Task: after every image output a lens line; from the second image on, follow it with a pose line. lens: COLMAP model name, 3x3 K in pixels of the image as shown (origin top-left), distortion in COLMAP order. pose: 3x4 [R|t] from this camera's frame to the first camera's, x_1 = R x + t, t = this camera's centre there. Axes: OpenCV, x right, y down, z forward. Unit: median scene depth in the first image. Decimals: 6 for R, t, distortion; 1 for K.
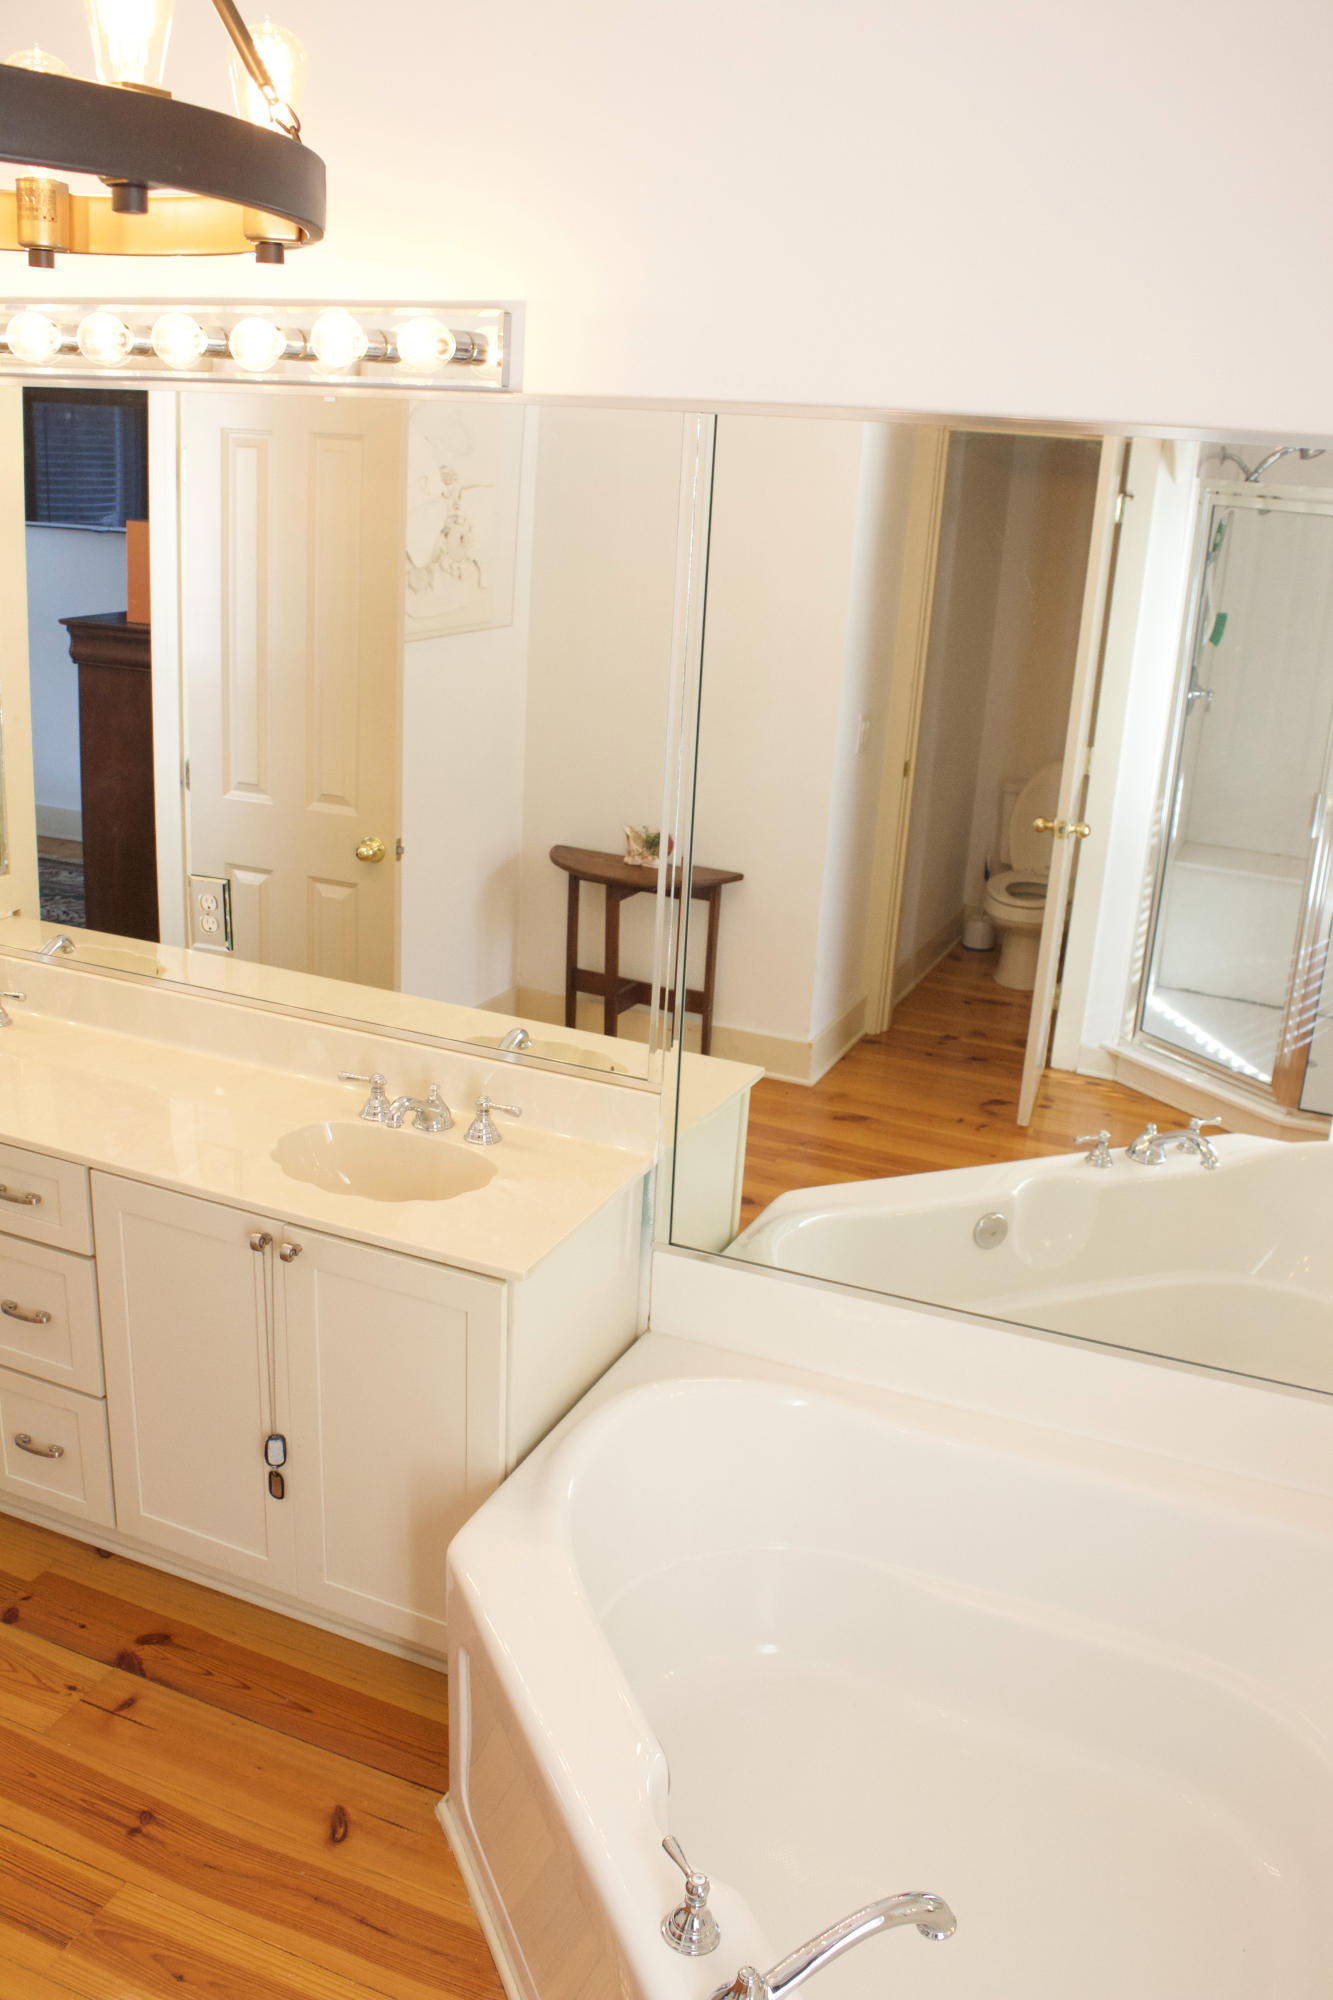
lens RADIAL K [[1701.1, 0, 666.5], [0, 1701.1, 1000.0], [0, 0, 1]] dist [-0.169652, 0.129541]
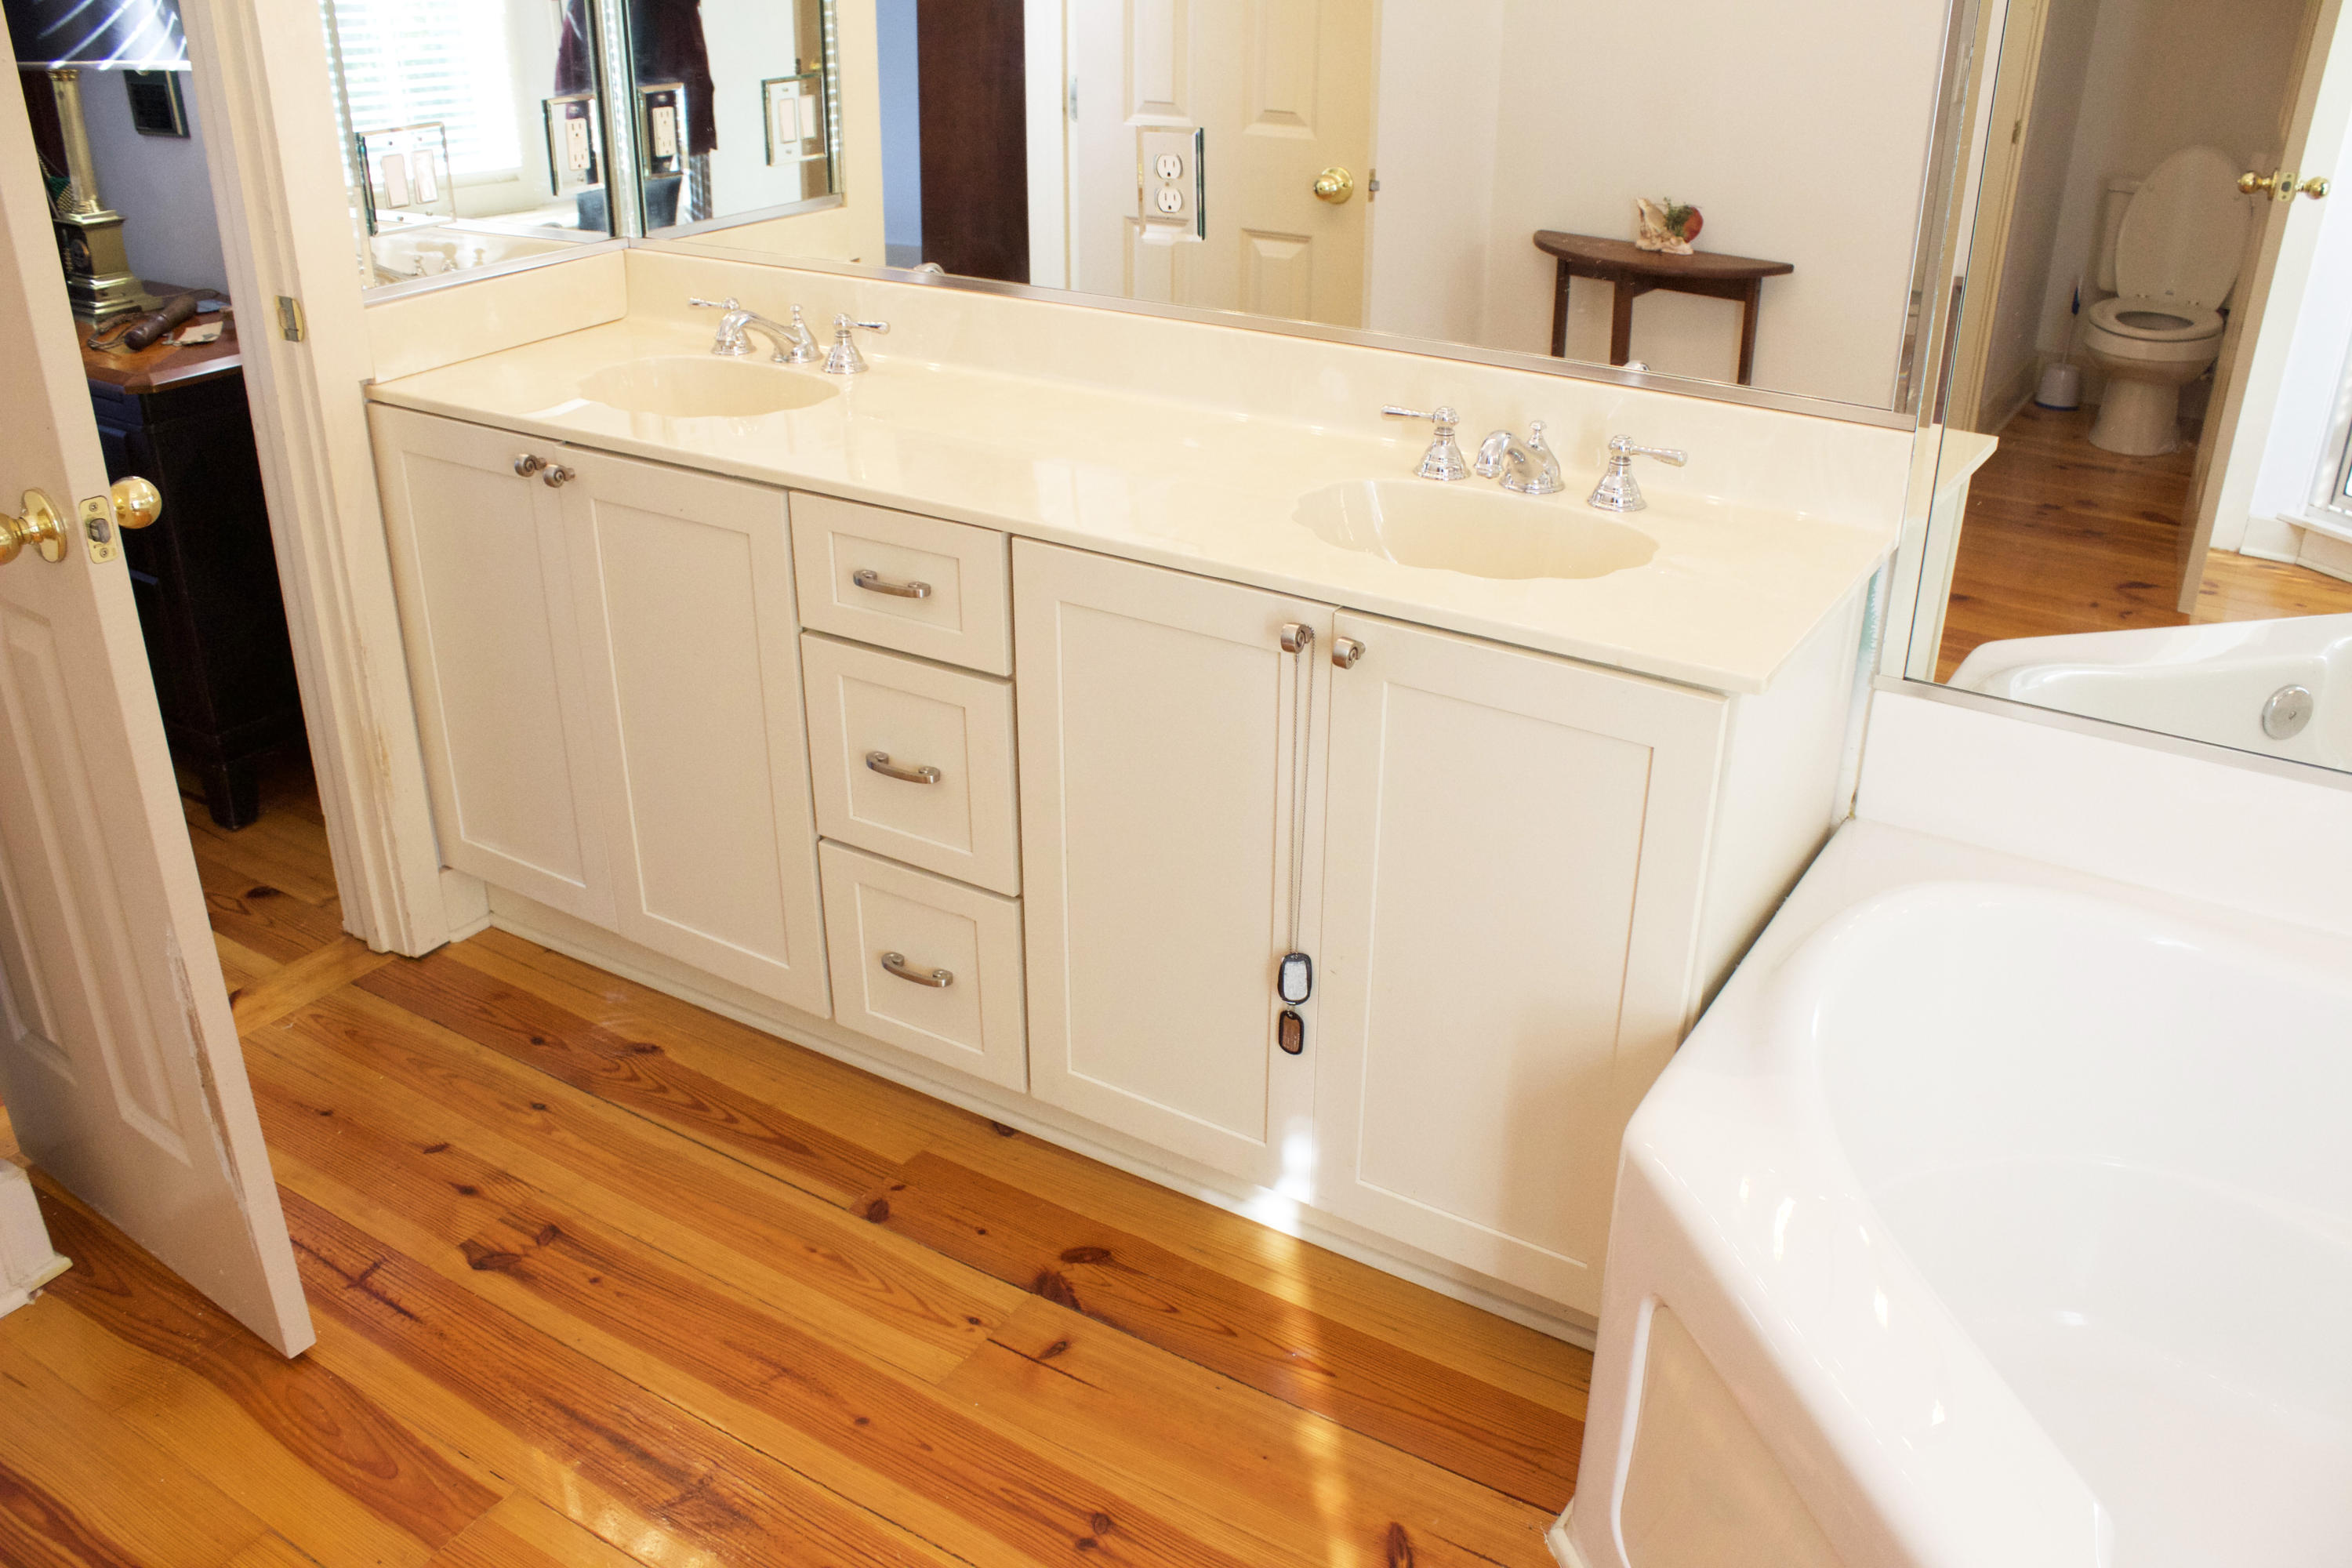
lens RADIAL K [[1948.3, 0, 1176.0], [0, 1948.3, 784.0], [0, 0, 1]] dist [-0.191357, 0.194582]
pose [[0.984332, 0.028640, -0.173984, -0.143735], [-0.006913, 0.992230, 0.124223, 0.098161], [0.176190, -0.121074, 0.976882, 0.256345]]
